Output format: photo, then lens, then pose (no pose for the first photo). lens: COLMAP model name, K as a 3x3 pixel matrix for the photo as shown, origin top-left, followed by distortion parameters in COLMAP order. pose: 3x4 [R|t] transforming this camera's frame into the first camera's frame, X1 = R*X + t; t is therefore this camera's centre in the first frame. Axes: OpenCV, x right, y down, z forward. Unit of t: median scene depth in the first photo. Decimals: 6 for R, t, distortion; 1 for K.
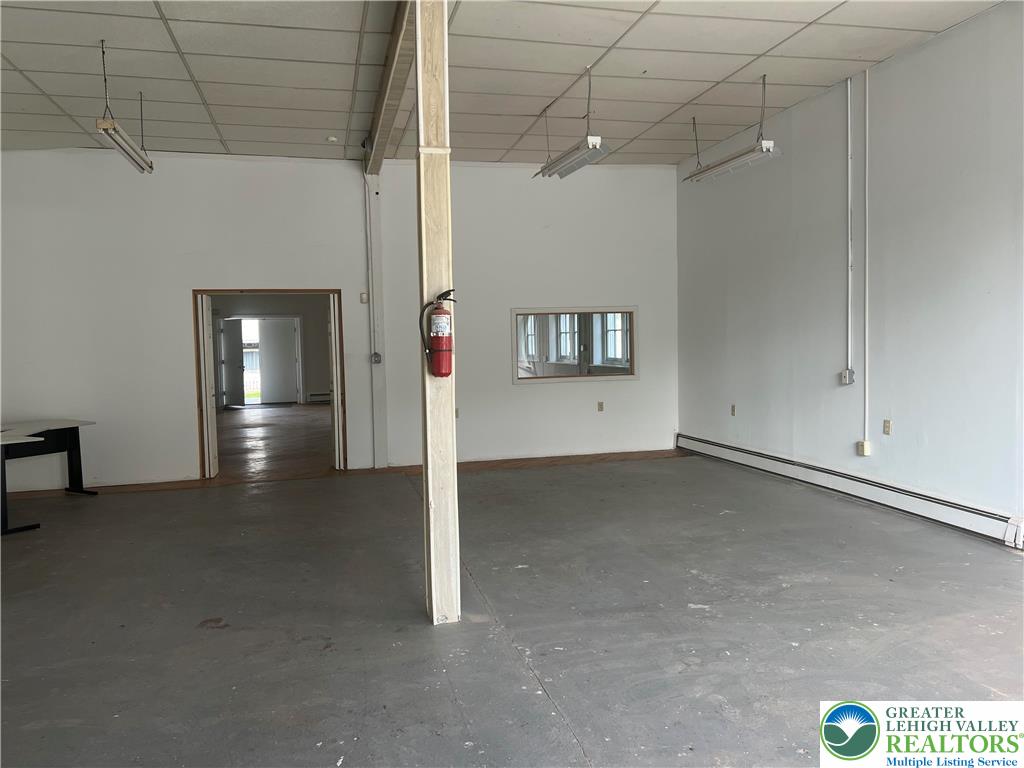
lens RADIAL K [[760.1, 0, 512.8], [0, 760.1, 376.7], [0, 0, 1]] dist [-0.006371, -0.006941]
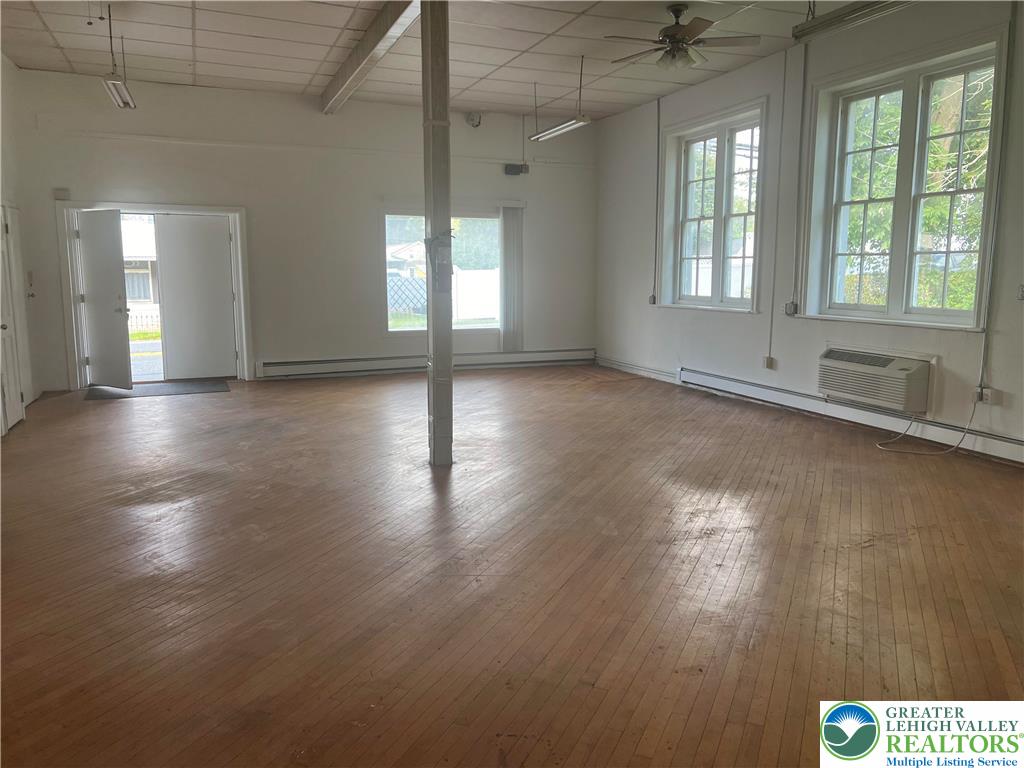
lens RADIAL K [[760.1, 0, 512.8], [0, 760.1, 376.7], [0, 0, 1]] dist [-0.006371, -0.006941]
pose [[0.991525, 0.005485, 0.129798, -0.164626], [-0.018004, 0.995269, 0.095477, -0.019825], [-0.128661, -0.097005, 0.986933, 0.463698]]
